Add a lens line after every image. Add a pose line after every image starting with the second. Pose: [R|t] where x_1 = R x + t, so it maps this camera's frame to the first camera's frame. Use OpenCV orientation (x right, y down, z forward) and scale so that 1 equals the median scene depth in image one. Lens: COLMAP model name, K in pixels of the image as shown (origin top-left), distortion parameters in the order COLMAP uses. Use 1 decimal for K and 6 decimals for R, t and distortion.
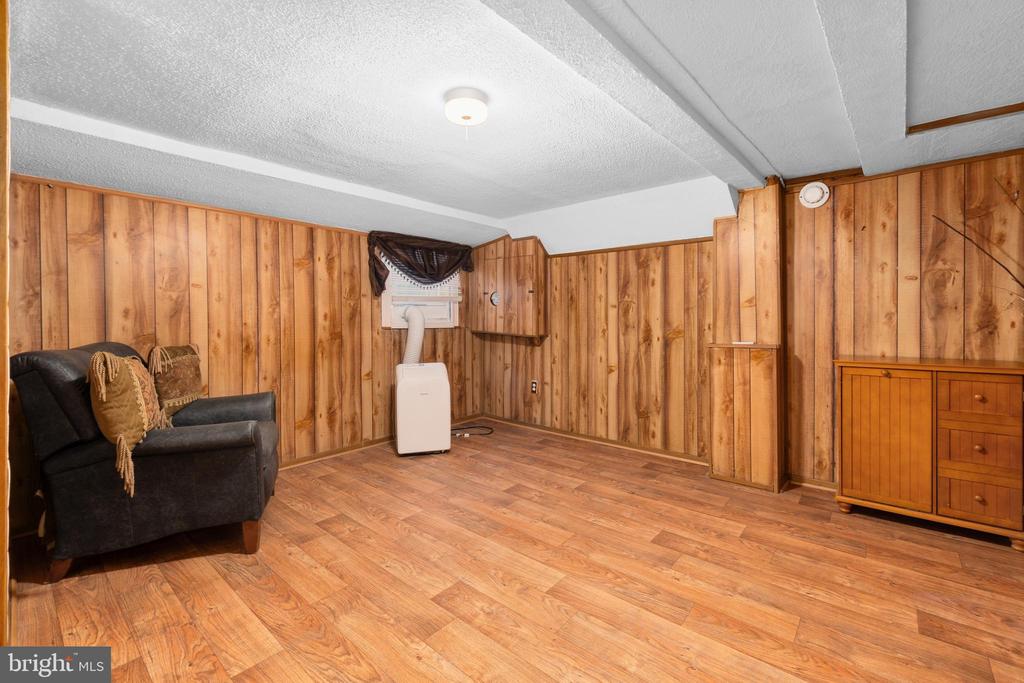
lens RADIAL K [[440.2, 0, 520.6], [0, 440.2, 327.8], [0, 0, 1]] dist [-0.009888, 0.000701]
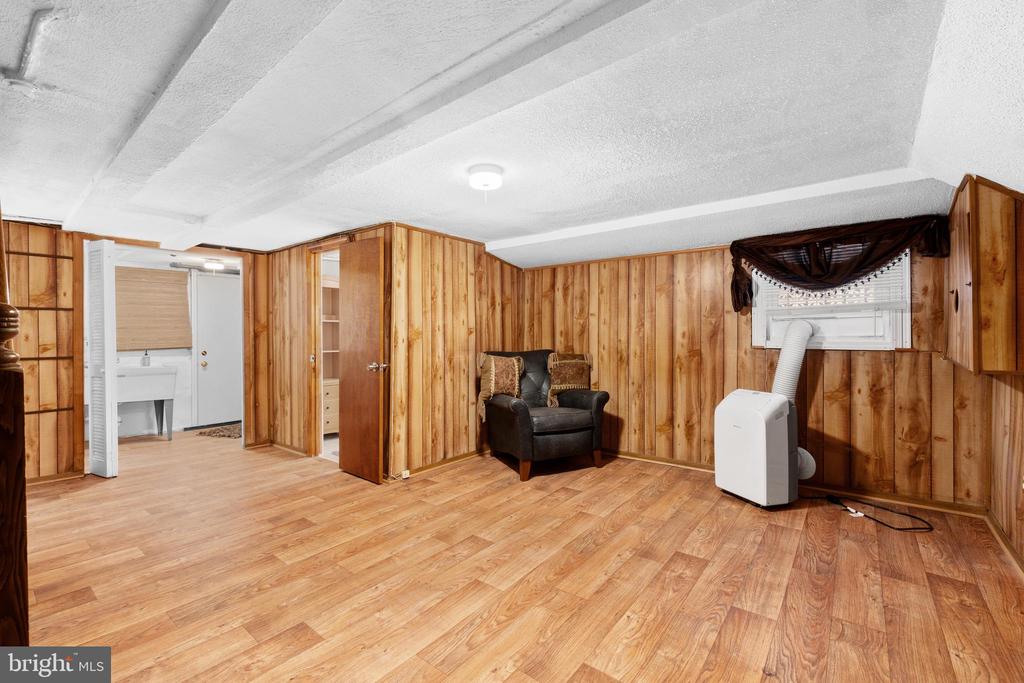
lens RADIAL K [[440.2, 0, 500.3], [0, 440.2, 337.9], [0, 0, 1]] dist [-0.009888, 0.000701]
pose [[0.011718, 0.007471, -0.999903, 0.748111], [-0.016582, 0.999836, 0.007276, -0.021817], [0.999794, 0.016496, 0.011840, 0.648675]]
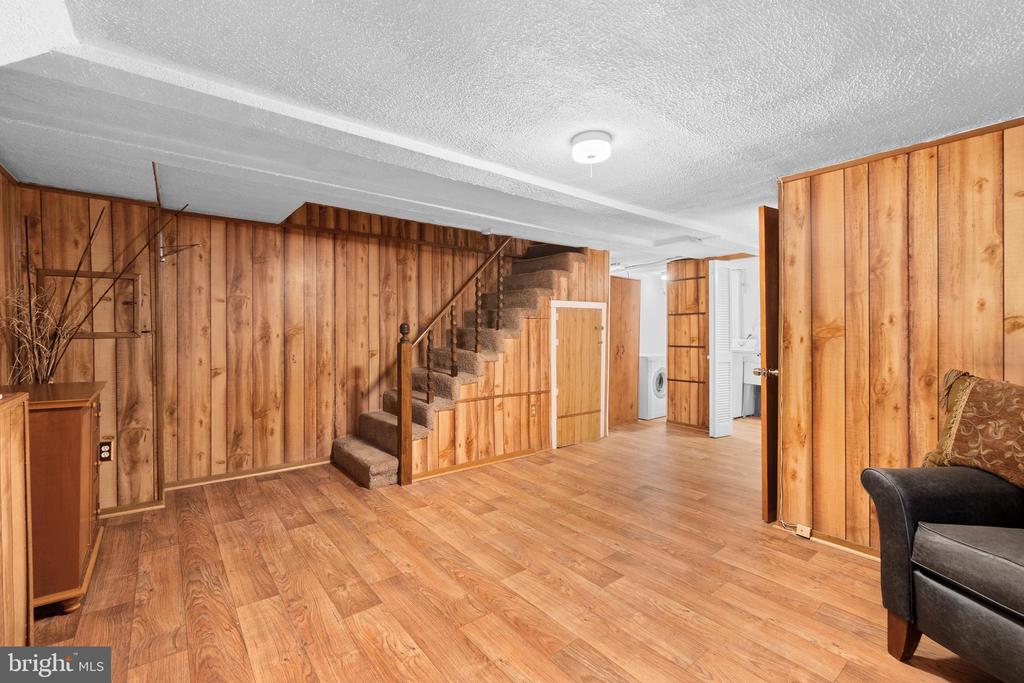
lens RADIAL K [[440.2, 0, 510.6], [0, 440.2, 331.4], [0, 0, 1]] dist [-0.009888, 0.000701]
pose [[-0.978978, 0.003295, 0.203937, -0.091279], [0.006964, 0.999827, 0.017274, -0.035547], [-0.203845, 0.018331, -0.978832, 1.345224]]
